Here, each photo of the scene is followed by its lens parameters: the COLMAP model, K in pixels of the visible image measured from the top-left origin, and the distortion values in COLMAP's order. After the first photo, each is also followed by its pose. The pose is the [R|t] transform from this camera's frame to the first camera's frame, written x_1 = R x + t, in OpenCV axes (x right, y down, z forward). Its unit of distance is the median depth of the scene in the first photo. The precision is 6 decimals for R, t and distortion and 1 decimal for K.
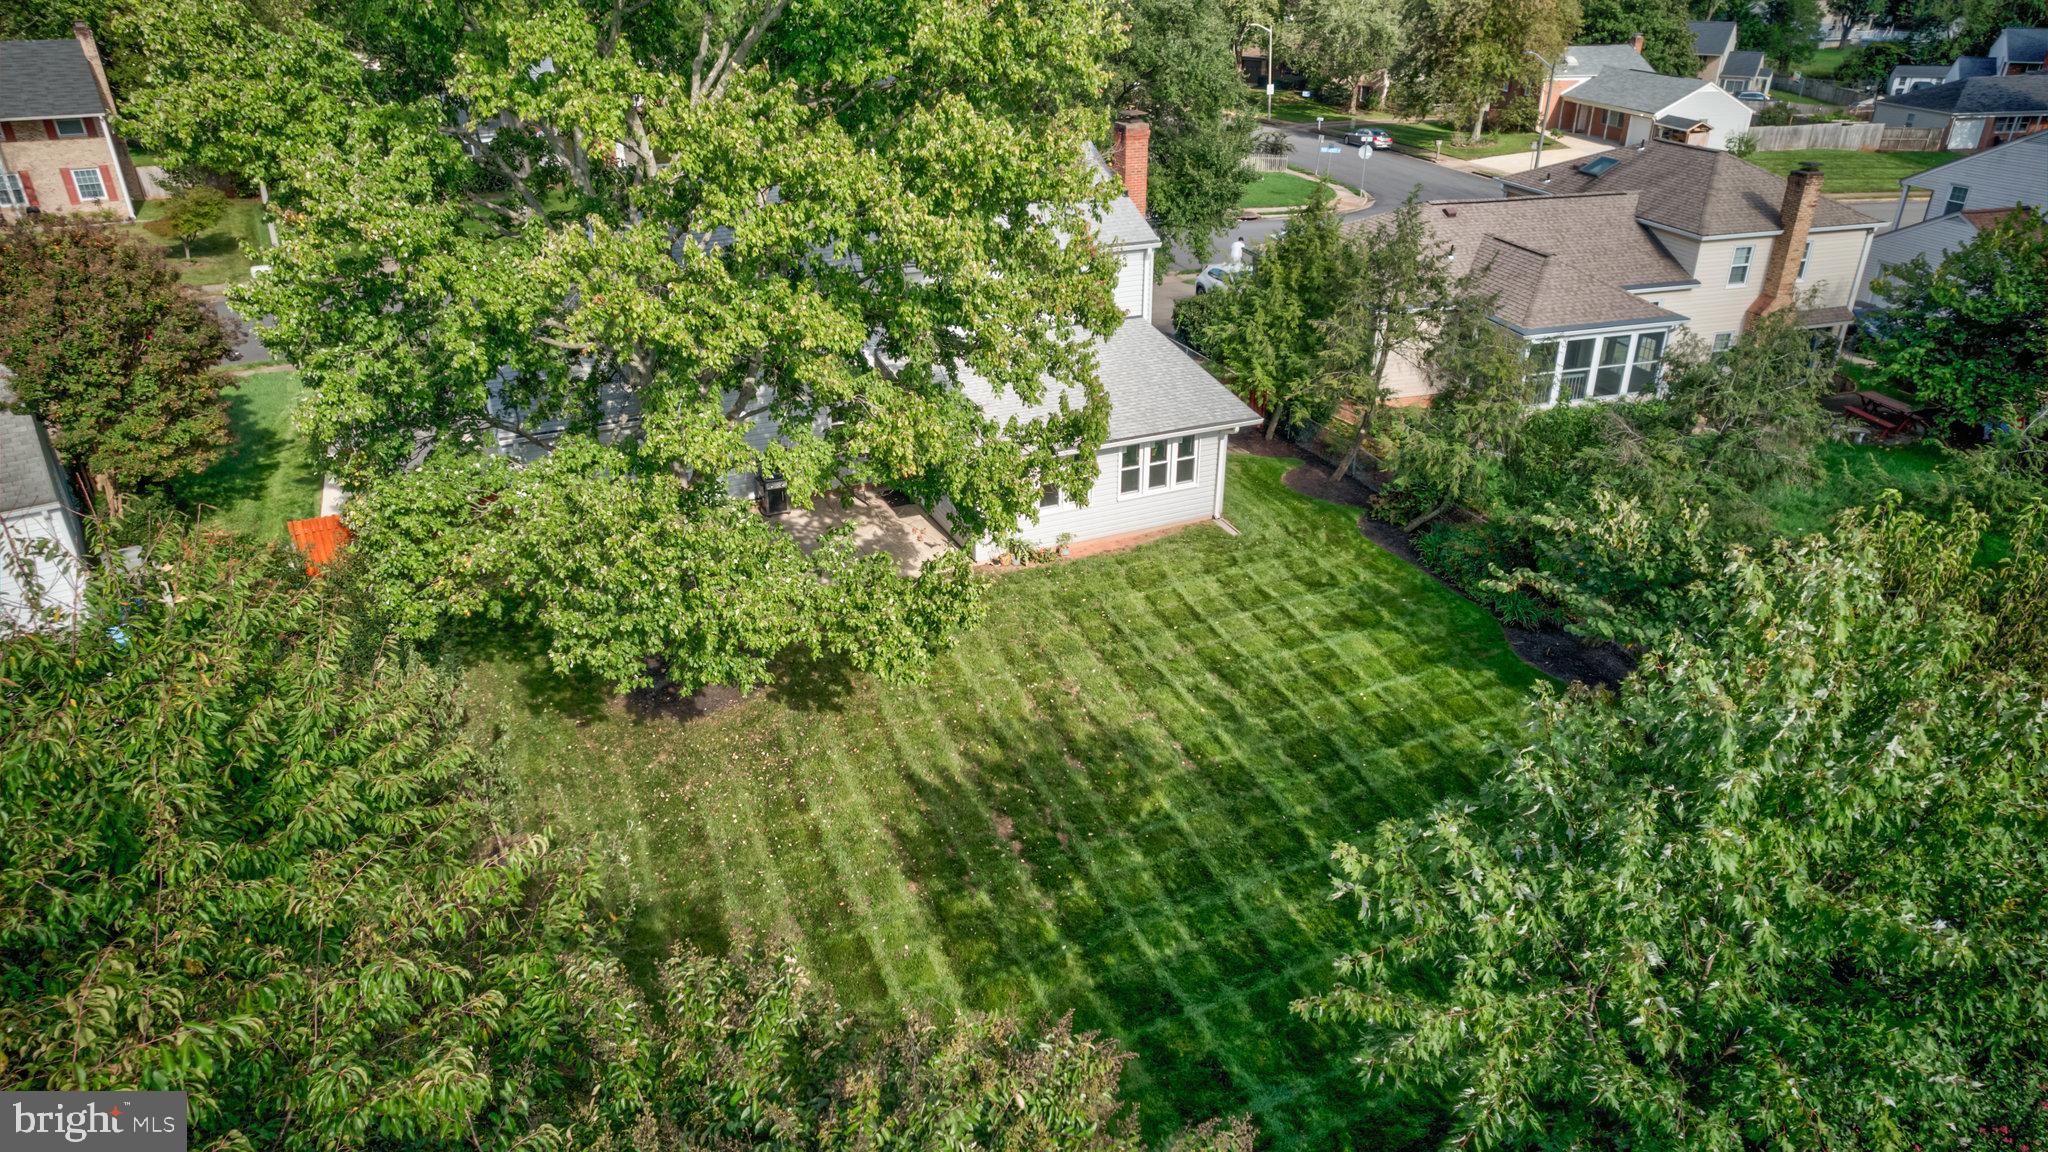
lens RADIAL K [[1293.8, 0, 1033.0], [0, 1293.8, 579.3], [0, 0, 1]] dist [-0.067597, 0.037435]
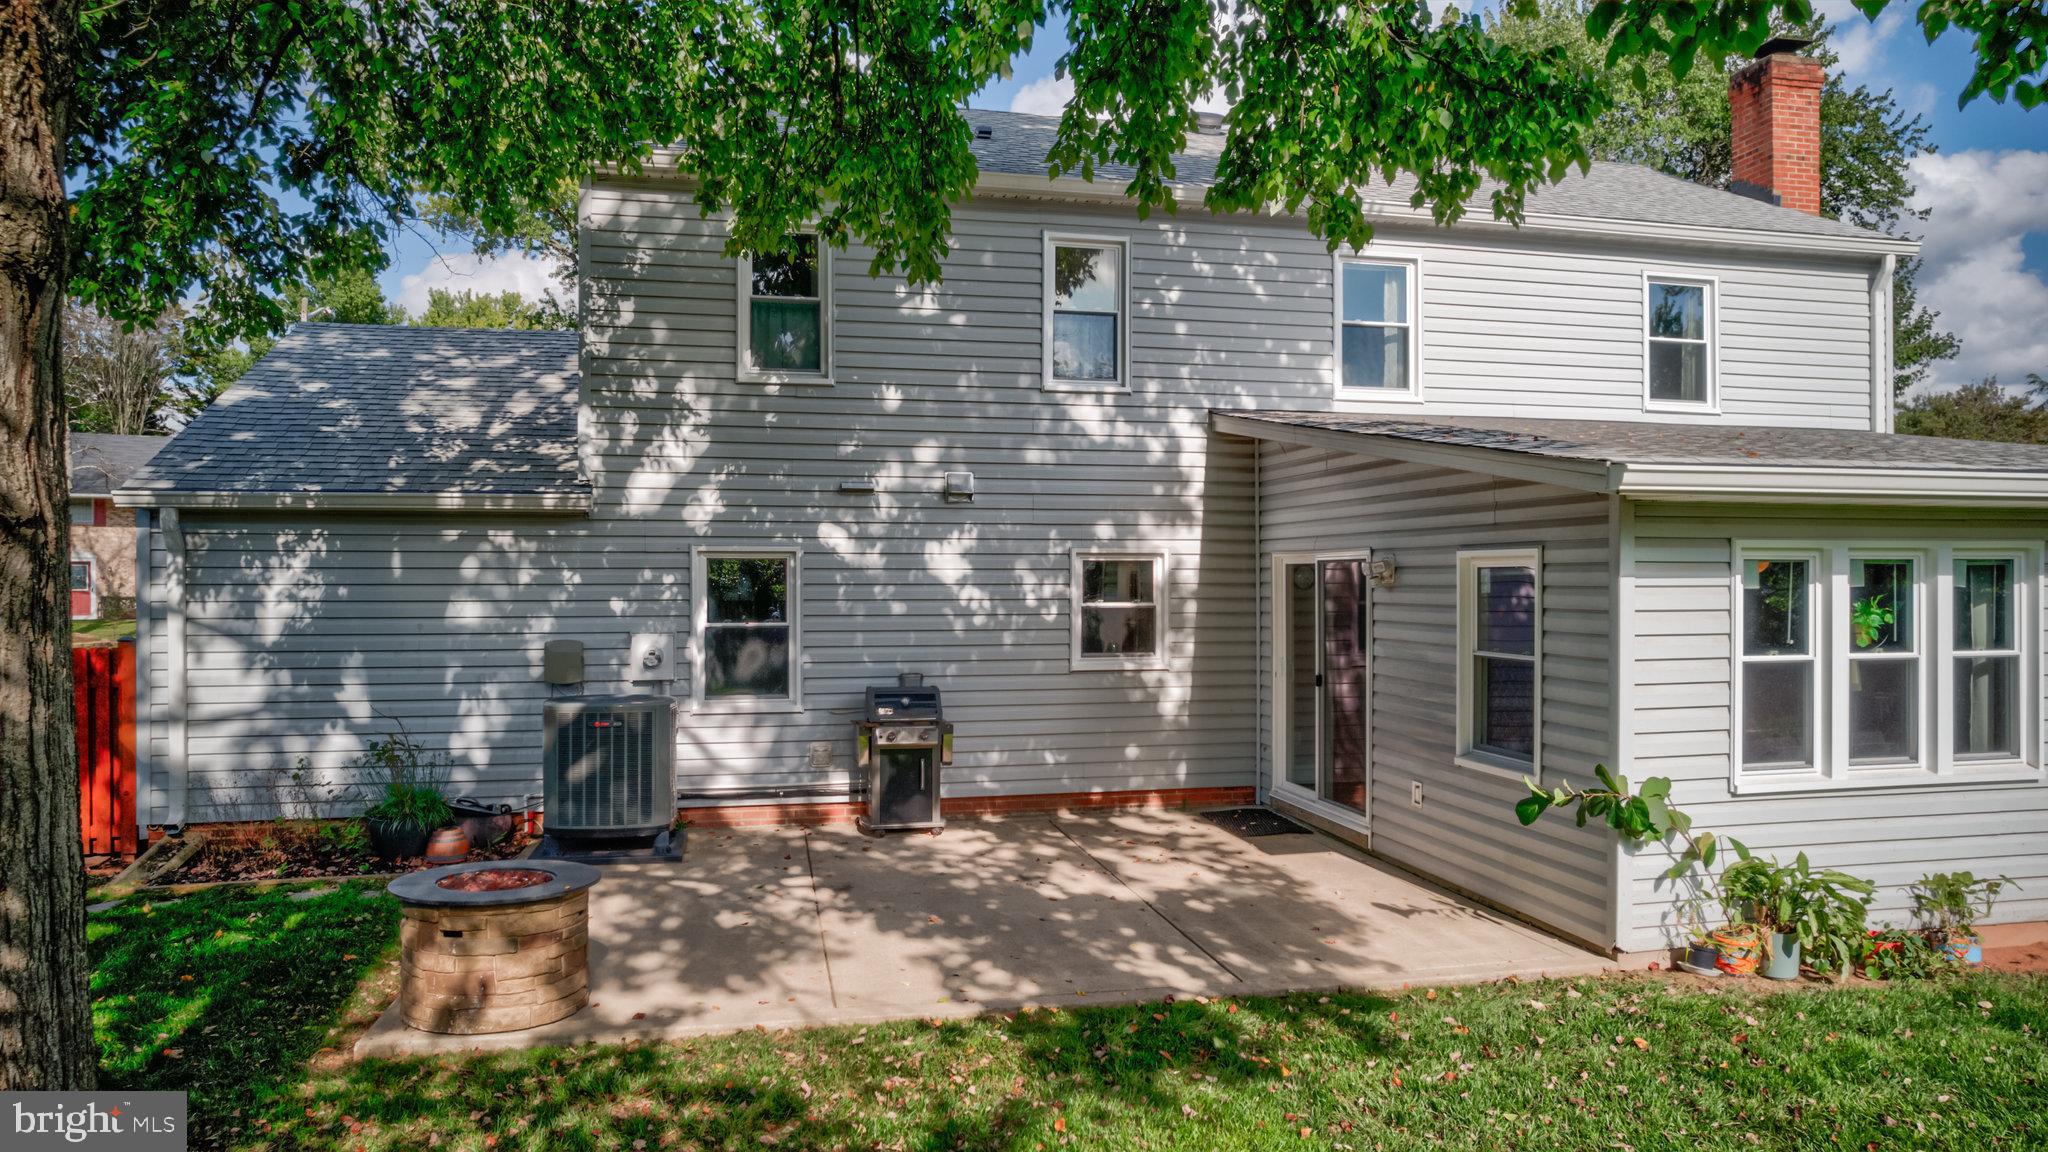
lens RADIAL K [[1308.4, 0, 1035.6], [0, 1308.4, 577.9], [0, 0, 1]] dist [-0.082950, 0.073560]
pose [[0.977601, 0.002292, -0.210452, -0.094088], [-0.096771, 0.892866, -0.439802, 0.038493], [0.186898, 0.450316, 0.873089, 0.690038]]
